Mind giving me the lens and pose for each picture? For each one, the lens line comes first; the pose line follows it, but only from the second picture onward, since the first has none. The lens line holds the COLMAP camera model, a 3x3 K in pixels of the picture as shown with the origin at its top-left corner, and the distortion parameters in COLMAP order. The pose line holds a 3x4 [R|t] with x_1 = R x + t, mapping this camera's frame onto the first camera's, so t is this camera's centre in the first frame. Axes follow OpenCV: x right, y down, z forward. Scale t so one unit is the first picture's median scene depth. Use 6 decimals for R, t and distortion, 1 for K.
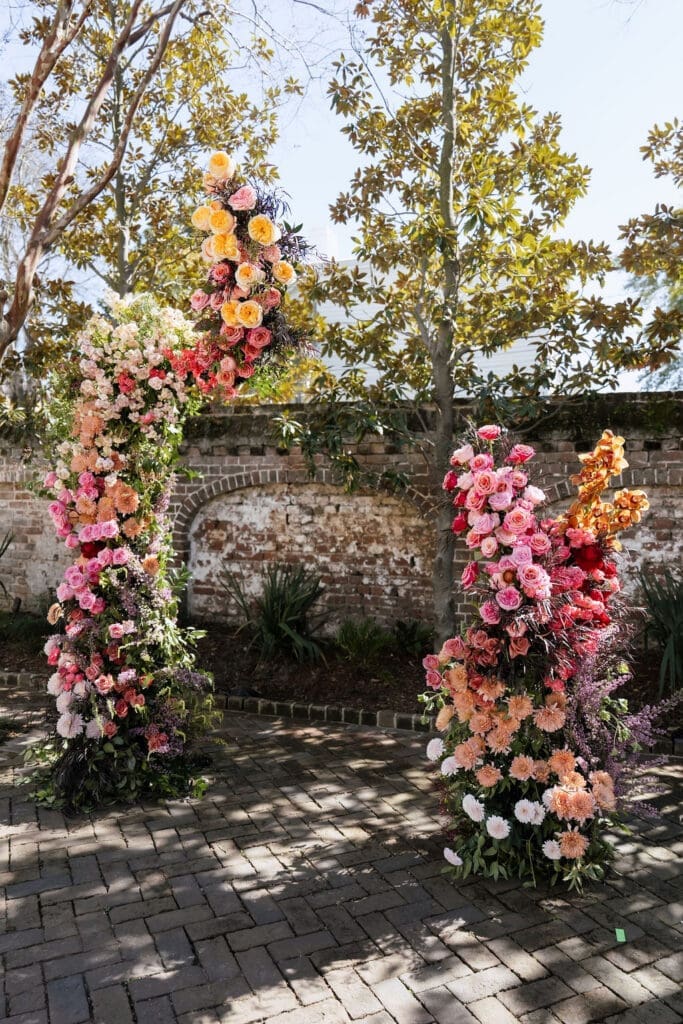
lens RADIAL K [[757.8, 0, 346.4], [0, 757.8, 517.2], [0, 0, 1]] dist [-0.012904, 0.002018]
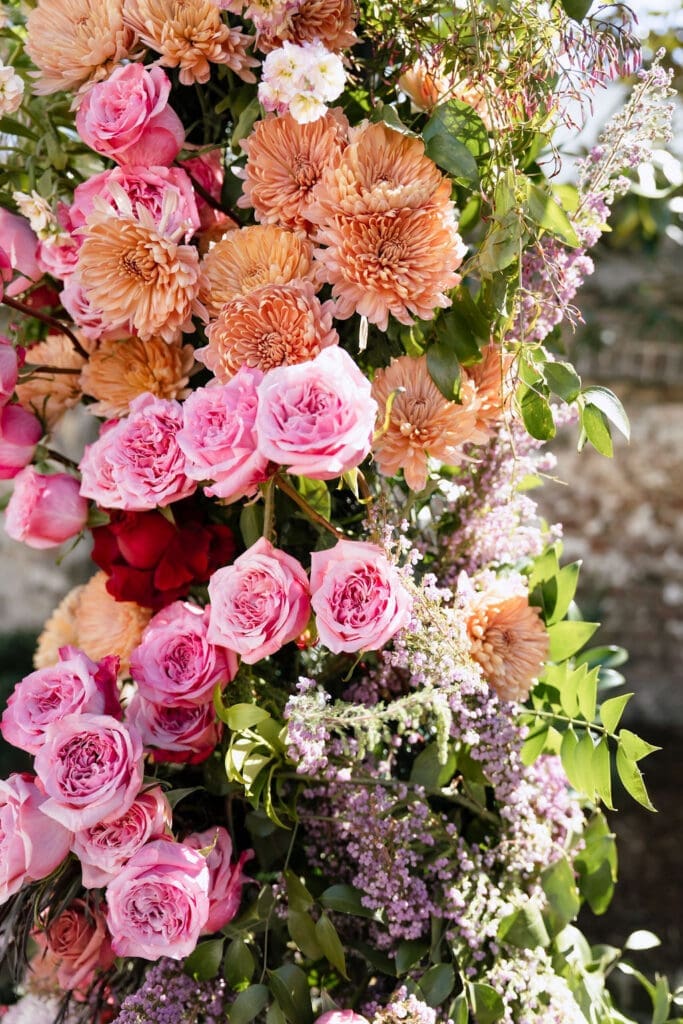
lens RADIAL K [[978.4, 0, 338.7], [0, 978.4, 512.5], [0, 0, 1]] dist [-0.016246, 0.000000]
pose [[0.999284, -0.011726, -0.035958, -0.288909], [0.012864, 0.999419, 0.031564, 0.027324], [0.035567, -0.032004, 0.998855, 0.782943]]
